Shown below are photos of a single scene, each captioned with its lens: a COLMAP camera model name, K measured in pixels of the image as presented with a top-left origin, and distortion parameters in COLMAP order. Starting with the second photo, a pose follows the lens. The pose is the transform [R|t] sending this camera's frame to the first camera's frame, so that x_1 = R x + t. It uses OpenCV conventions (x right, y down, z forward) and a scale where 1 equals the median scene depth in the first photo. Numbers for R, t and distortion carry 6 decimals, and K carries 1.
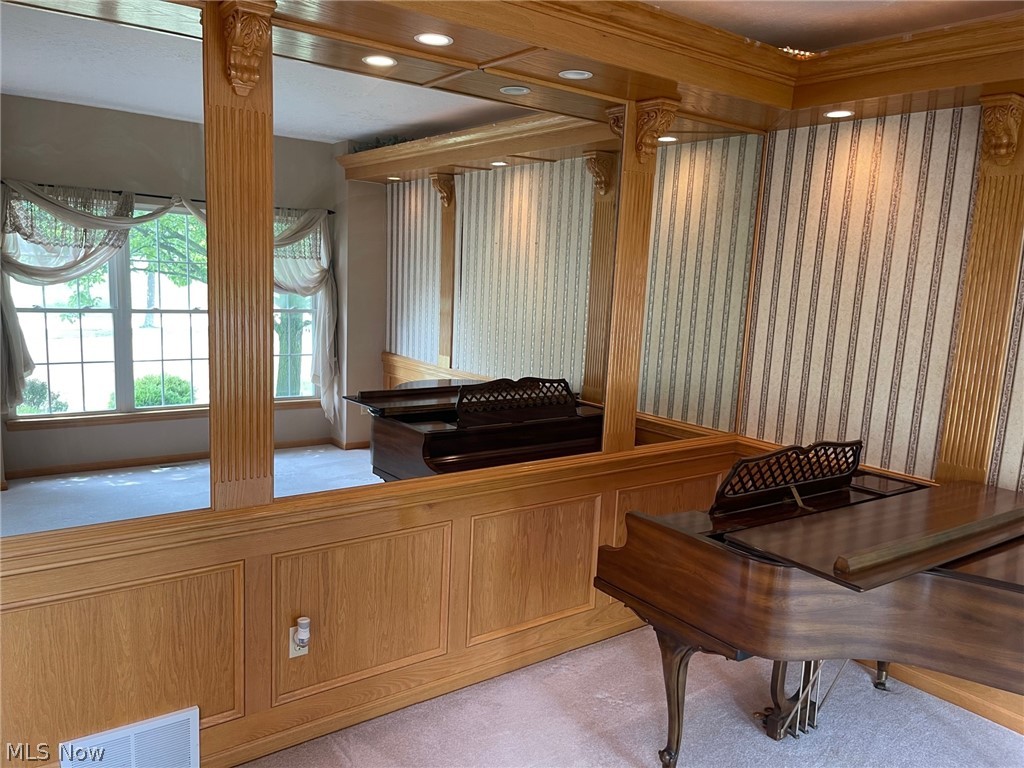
lens RADIAL K [[780.4, 0, 508.0], [0, 780.4, 386.6], [0, 0, 1]] dist [0.060450, -0.063697]
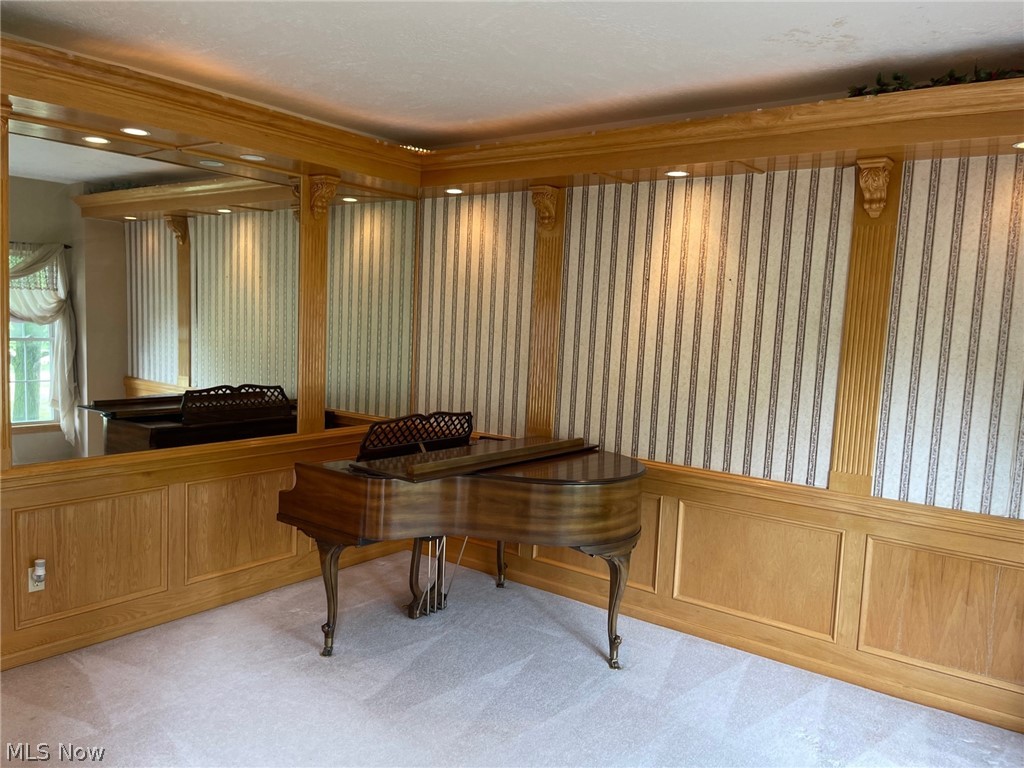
lens RADIAL K [[780.4, 0, 515.8], [0, 780.4, 388.2], [0, 0, 1]] dist [0.060450, -0.063697]
pose [[0.960418, -0.029929, 0.276949, 0.114118], [0.042396, 0.998334, -0.039136, 0.076960], [-0.275316, 0.049329, 0.960087, -0.391454]]
